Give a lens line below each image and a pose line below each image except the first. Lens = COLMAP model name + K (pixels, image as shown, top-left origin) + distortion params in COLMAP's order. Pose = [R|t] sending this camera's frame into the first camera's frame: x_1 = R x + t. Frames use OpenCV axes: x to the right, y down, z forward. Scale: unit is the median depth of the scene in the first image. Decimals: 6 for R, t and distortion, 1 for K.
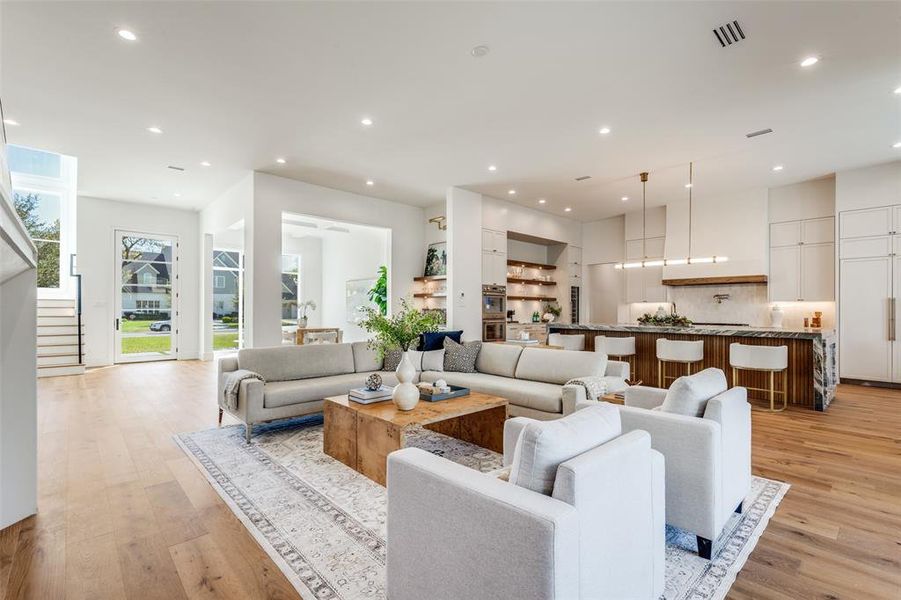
lens RADIAL K [[414.0, 0, 448.8], [0, 414.0, 303.5], [0, 0, 1]] dist [0.001557, -0.002599]
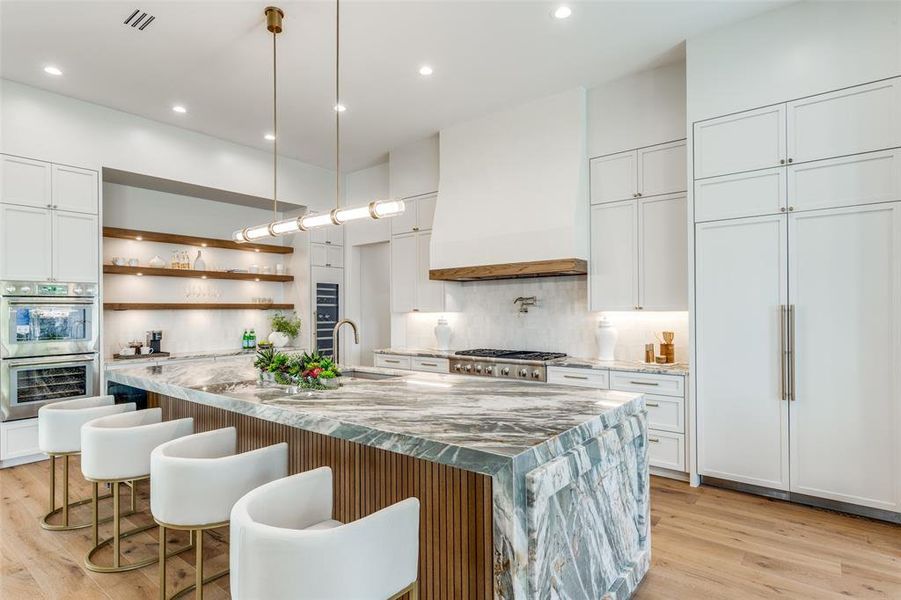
lens RADIAL K [[490.3, 0, 454.6], [0, 490.3, 302.7], [0, 0, 1]] dist [-0.002692, -0.000770]
pose [[0.984733, -0.013115, 0.173577, 0.473538], [0.013467, 0.999909, -0.000847, -0.015601], [-0.173550, 0.003171, 0.984820, 0.408922]]
